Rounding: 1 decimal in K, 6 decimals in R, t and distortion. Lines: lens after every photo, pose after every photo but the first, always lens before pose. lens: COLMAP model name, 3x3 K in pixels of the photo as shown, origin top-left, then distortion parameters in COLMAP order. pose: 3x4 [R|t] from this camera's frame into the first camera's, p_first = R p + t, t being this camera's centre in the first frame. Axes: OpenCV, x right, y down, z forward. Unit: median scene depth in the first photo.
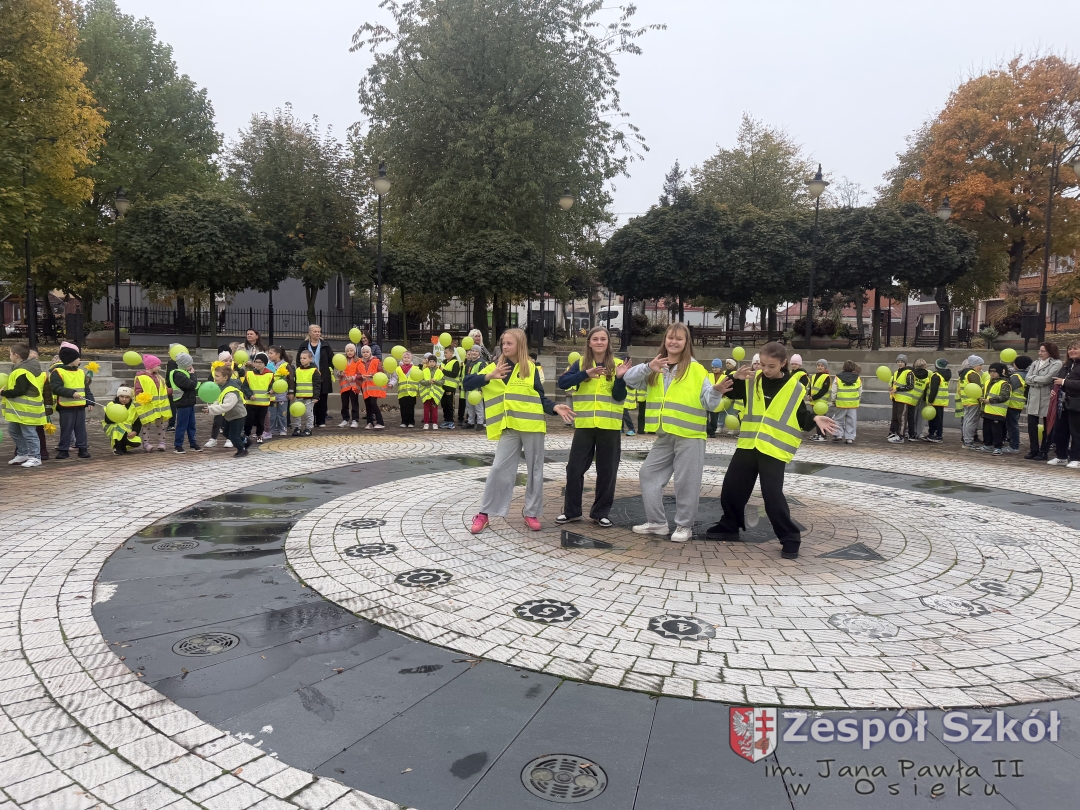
lens RADIAL K [[732.7, 0, 540.0], [0, 732.7, 405.0], [0, 0, 1]] dist [0.102393, -0.146688]
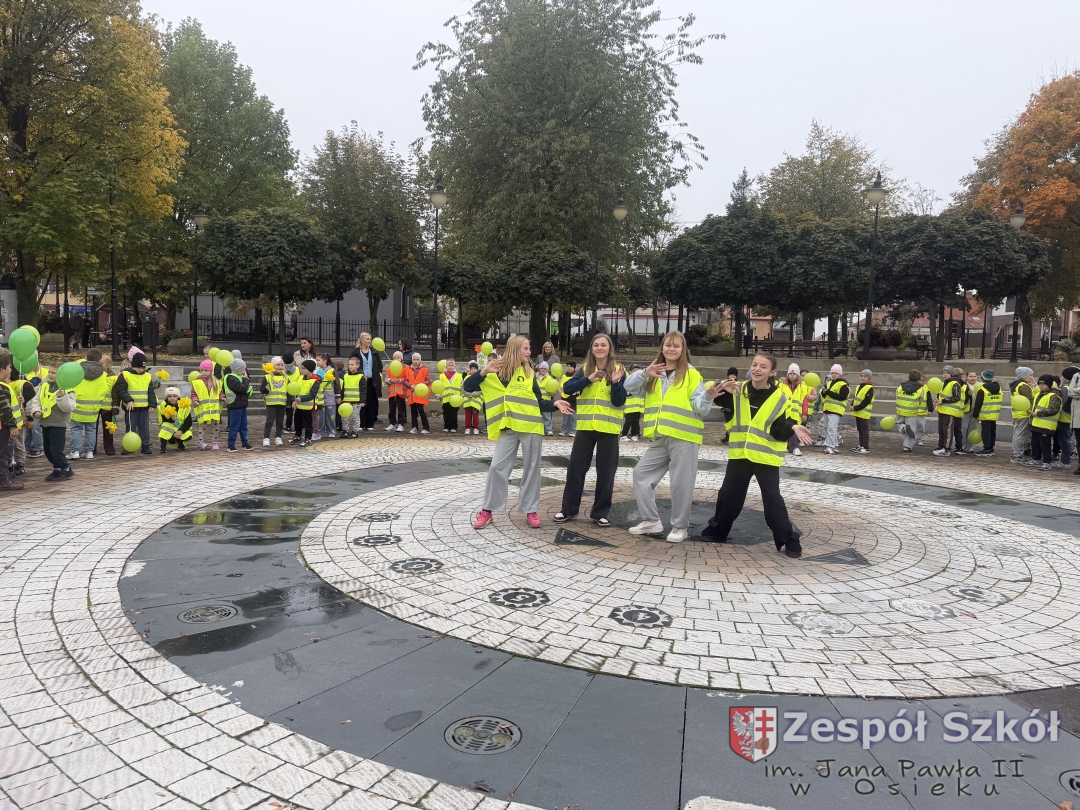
lens RADIAL K [[732.7, 0, 540.0], [0, 732.7, 405.0], [0, 0, 1]] dist [0.102393, -0.146688]
pose [[0.995718, 0.012464, -0.091603, 0.052726], [-0.013651, 0.999831, -0.012334, 0.004456], [0.091434, 0.013531, 0.995719, -0.027448]]
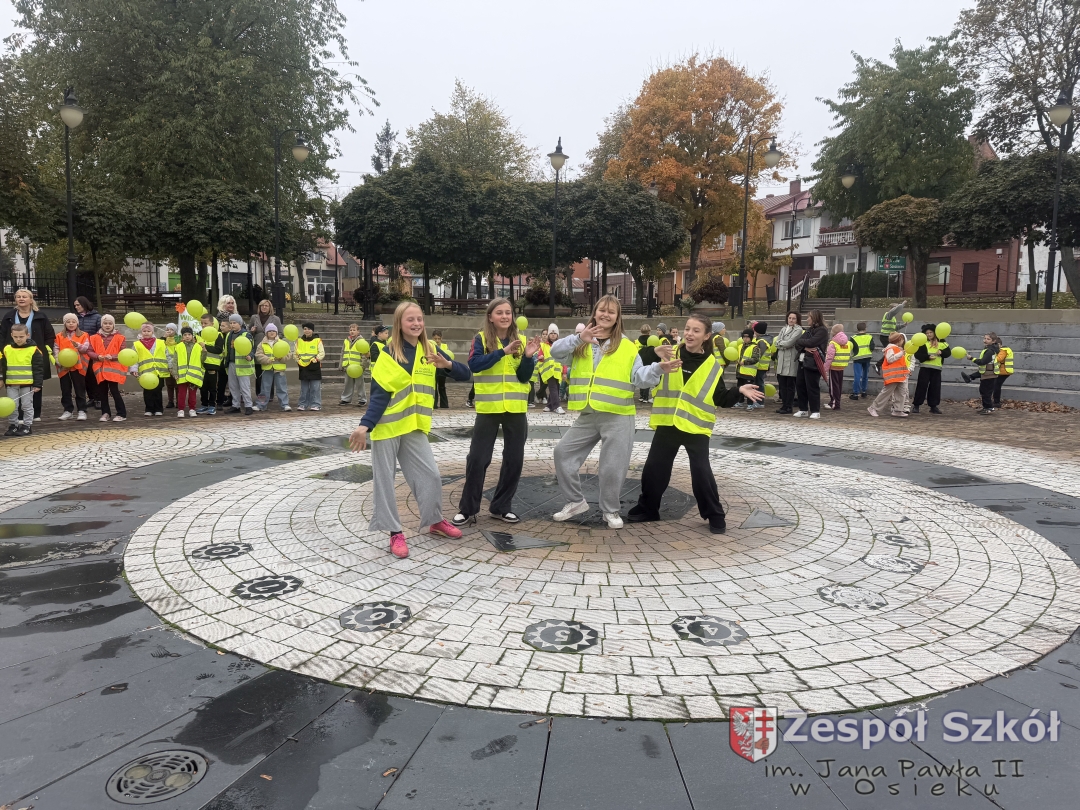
lens RADIAL K [[732.7, 0, 540.0], [0, 732.7, 405.0], [0, 0, 1]] dist [0.102393, -0.146688]
pose [[0.923892, -0.051474, 0.379176, -0.127761], [0.034159, 0.998049, 0.052257, -0.013056], [-0.381126, -0.035328, 0.923848, 0.089625]]
